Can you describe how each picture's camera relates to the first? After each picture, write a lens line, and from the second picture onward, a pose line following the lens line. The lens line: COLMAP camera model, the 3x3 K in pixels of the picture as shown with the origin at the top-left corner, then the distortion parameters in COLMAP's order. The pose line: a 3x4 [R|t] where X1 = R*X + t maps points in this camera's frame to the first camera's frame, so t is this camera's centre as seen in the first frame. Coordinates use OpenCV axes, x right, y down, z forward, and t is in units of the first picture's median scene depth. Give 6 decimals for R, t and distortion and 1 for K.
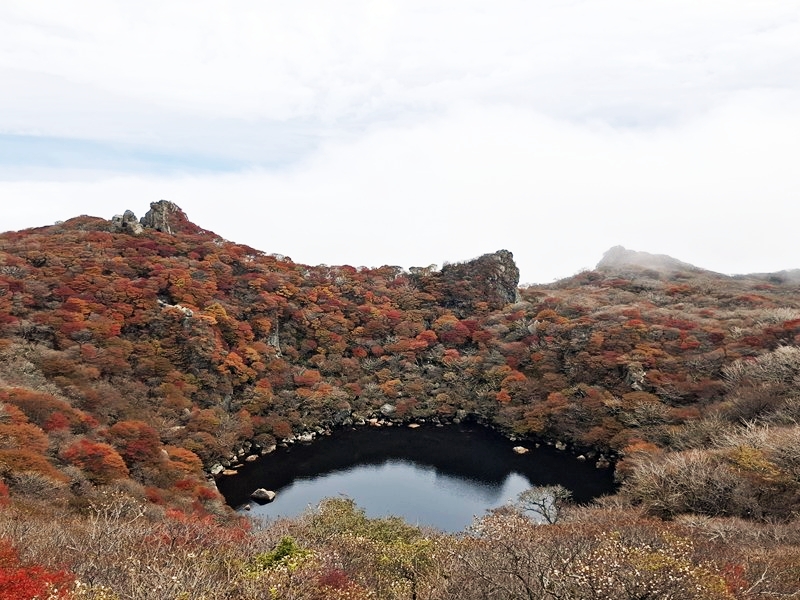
lens RADIAL K [[688.0, 0, 405.8], [0, 688.0, 282.6], [0, 0, 1]] dist [0.071032, -0.090767]
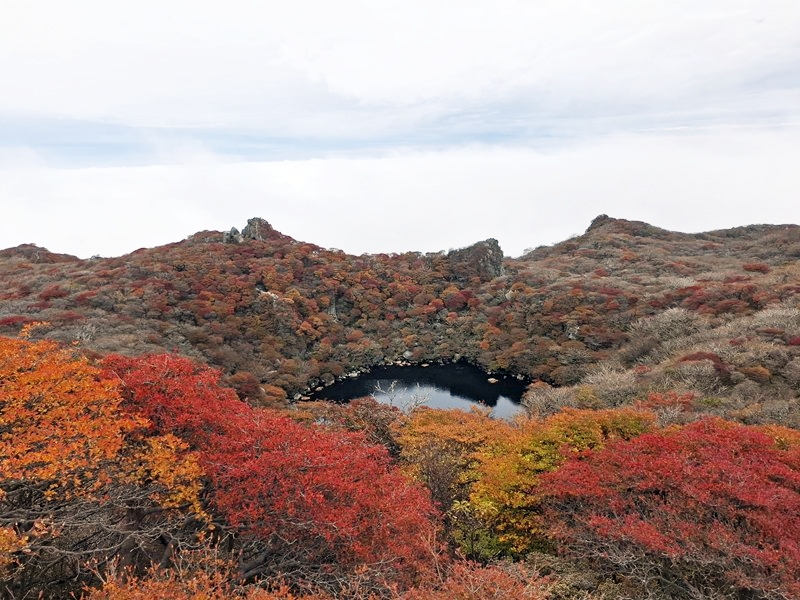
lens RADIAL K [[556.7, 0, 399.2], [0, 556.7, 295.2], [0, 0, 1]] dist [0.064626, -0.052670]
pose [[0.993069, -0.034333, -0.112410, 0.095184], [0.046546, 0.993072, 0.107895, -0.076946], [0.107927, -0.112379, 0.987787, -0.189484]]
